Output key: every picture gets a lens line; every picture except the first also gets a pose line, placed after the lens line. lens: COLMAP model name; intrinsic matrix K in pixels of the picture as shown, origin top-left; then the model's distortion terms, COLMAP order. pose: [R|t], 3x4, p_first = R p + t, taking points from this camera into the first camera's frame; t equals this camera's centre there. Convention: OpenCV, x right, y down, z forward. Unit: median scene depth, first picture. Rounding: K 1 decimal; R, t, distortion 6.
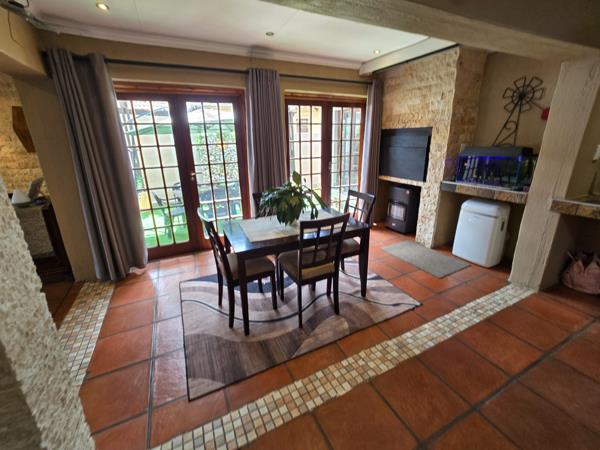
lens RADIAL K [[251.4, 0, 301.5], [0, 251.4, 213.0], [0, 0, 1]] dist [-0.003471, -0.000288]
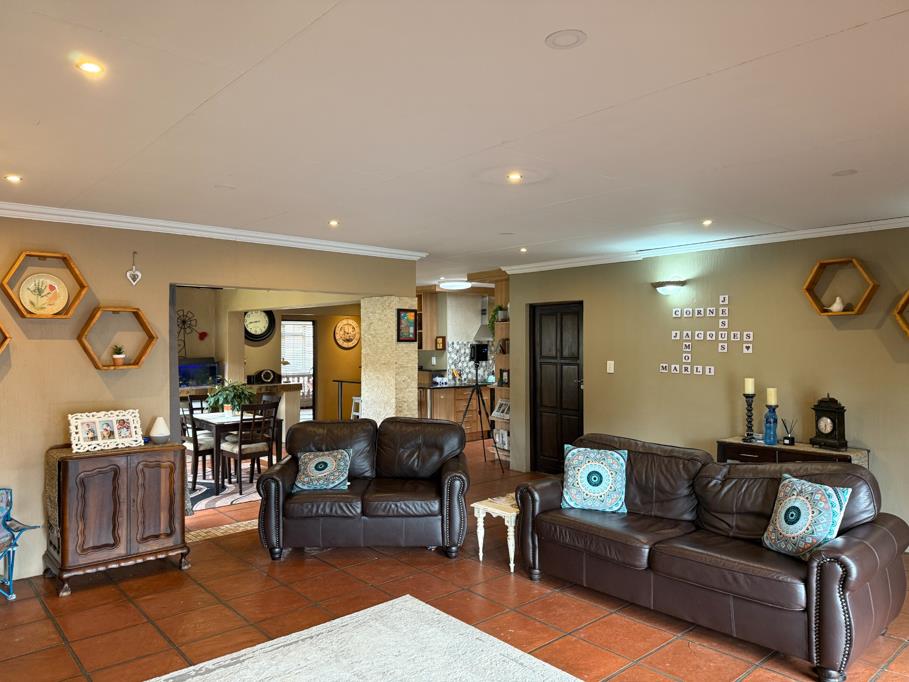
lens RADIAL K [[645.4, 0, 454.1], [0, 645.4, 345.3], [0, 0, 1]] dist [0.037104, -0.038787]
pose [[-0.266083, 0.017093, 0.963799, -2.528167], [0.281555, 0.957620, 0.060747, -0.132745], [-0.921915, 0.287526, -0.259619, 0.525185]]
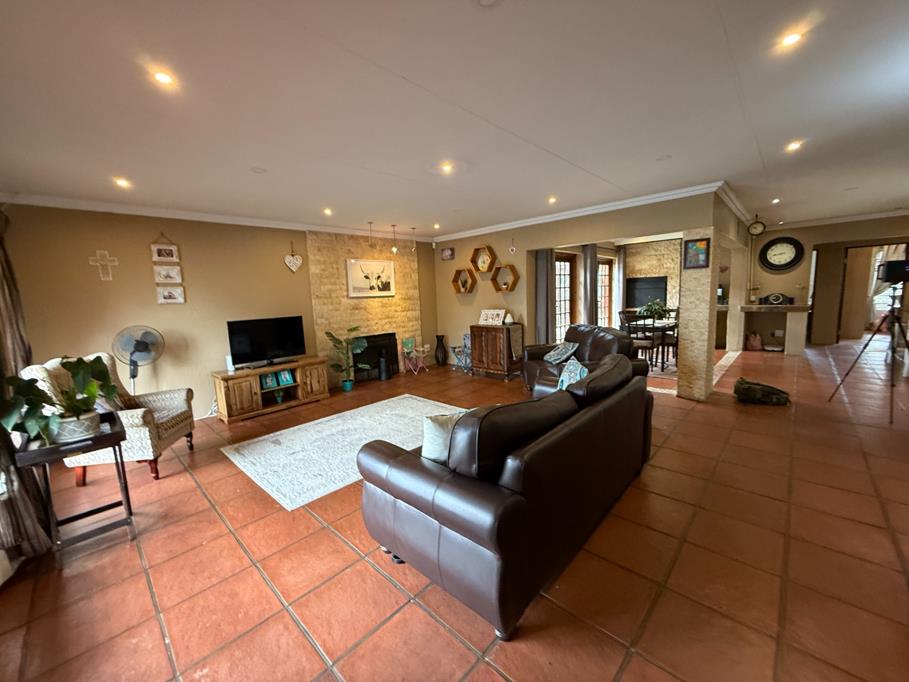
lens RADIAL K [[368.0, 0, 452.6], [0, 368.0, 341.3], [0, 0, 1]] dist [-0.009275, -0.000199]
pose [[0.943362, -0.059693, 0.326350, -1.794269], [0.113953, 0.982134, -0.149755, 0.320864], [-0.311580, 0.178462, 0.933311, -0.857010]]
